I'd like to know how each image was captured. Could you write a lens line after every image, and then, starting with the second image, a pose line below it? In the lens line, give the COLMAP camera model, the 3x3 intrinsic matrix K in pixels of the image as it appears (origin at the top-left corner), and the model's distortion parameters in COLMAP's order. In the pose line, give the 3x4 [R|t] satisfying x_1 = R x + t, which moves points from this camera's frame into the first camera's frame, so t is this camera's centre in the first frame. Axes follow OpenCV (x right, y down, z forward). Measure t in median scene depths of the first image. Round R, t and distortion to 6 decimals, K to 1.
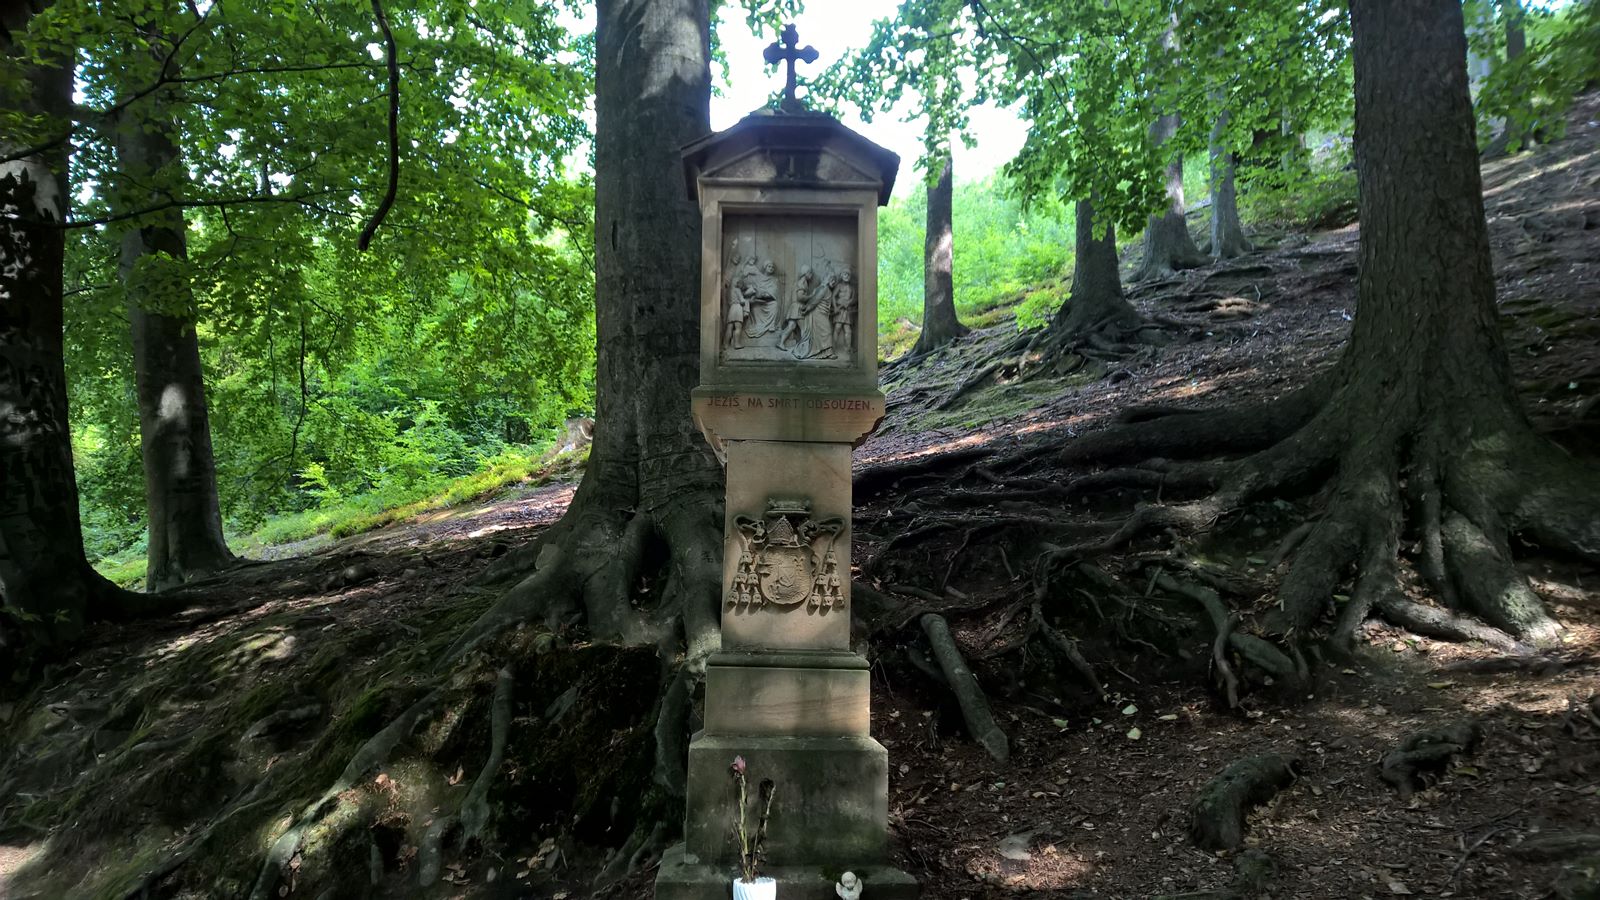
lens RADIAL K [[1125.0, 0, 793.3], [0, 1125.0, 455.5], [0, 0, 1]] dist [0.082860, -0.068379]
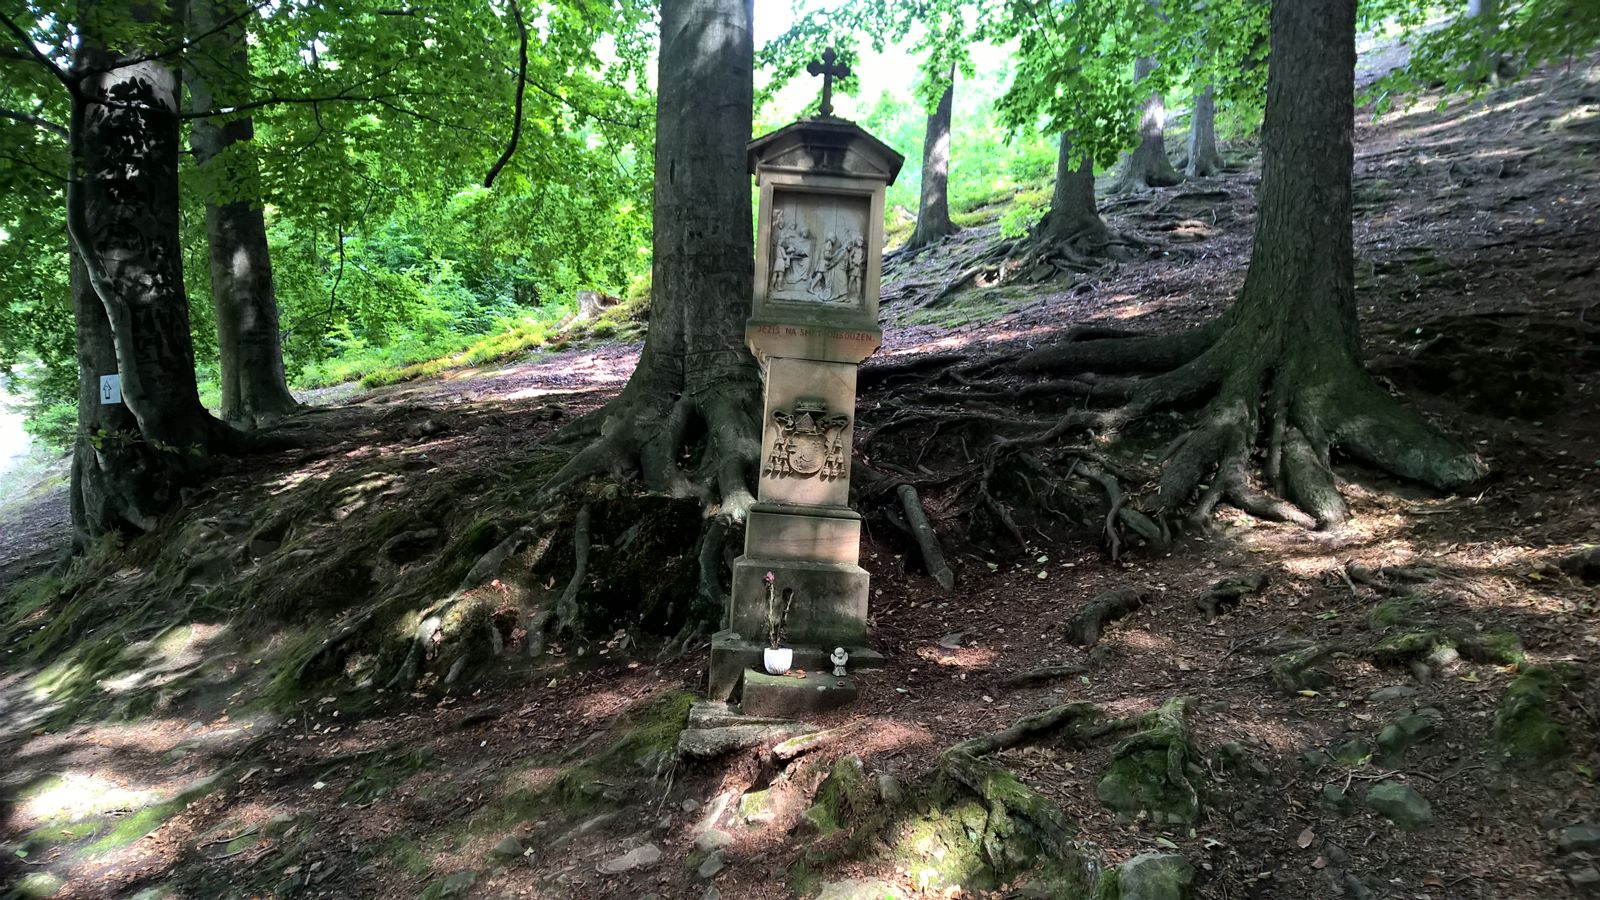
lens RADIAL K [[1125.0, 0, 793.3], [0, 1125.0, 455.5], [0, 0, 1]] dist [0.082860, -0.068379]
pose [[0.998577, 0.050413, 0.017409, -0.033467], [-0.052120, 0.991649, 0.117962, -0.041897], [-0.011317, -0.118701, 0.992866, -0.300680]]
